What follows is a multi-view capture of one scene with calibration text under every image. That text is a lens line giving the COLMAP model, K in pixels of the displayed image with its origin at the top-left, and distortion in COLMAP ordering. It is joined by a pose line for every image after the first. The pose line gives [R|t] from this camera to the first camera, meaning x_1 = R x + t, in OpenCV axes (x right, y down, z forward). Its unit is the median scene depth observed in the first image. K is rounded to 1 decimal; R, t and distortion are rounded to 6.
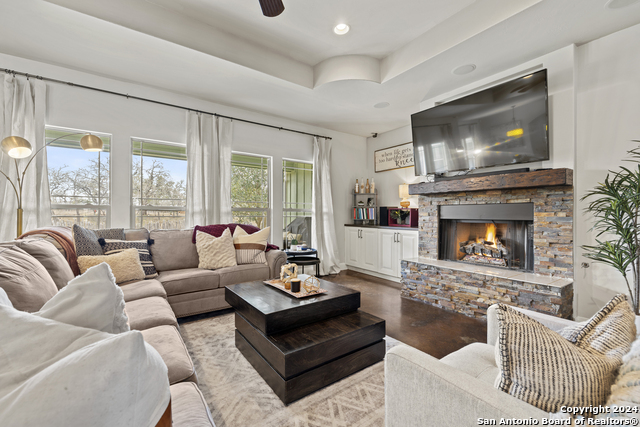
lens RADIAL K [[267.0, 0, 320.0], [0, 267.0, 213.5], [0, 0, 1]] dist [0.001242, 0.000295]
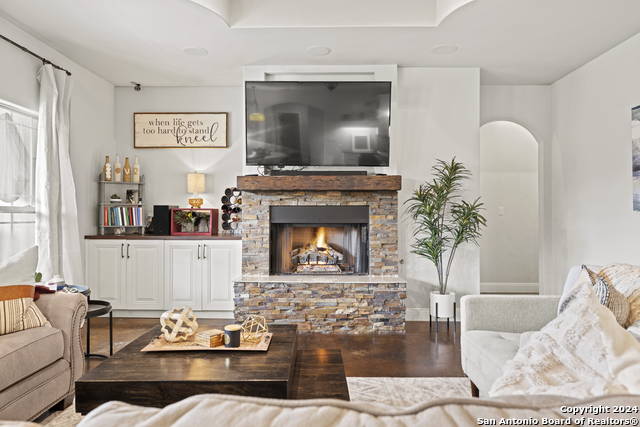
lens RADIAL K [[411.1, 0, 320.0], [0, 411.1, 213.5], [0, 0, 1]] dist [-0.001132, 0.000008]
pose [[0.594947, 0.004039, 0.803755, -0.479975], [-0.000076, 0.999988, -0.004969, -0.002607], [-0.803765, 0.002895, 0.594940, 0.184737]]
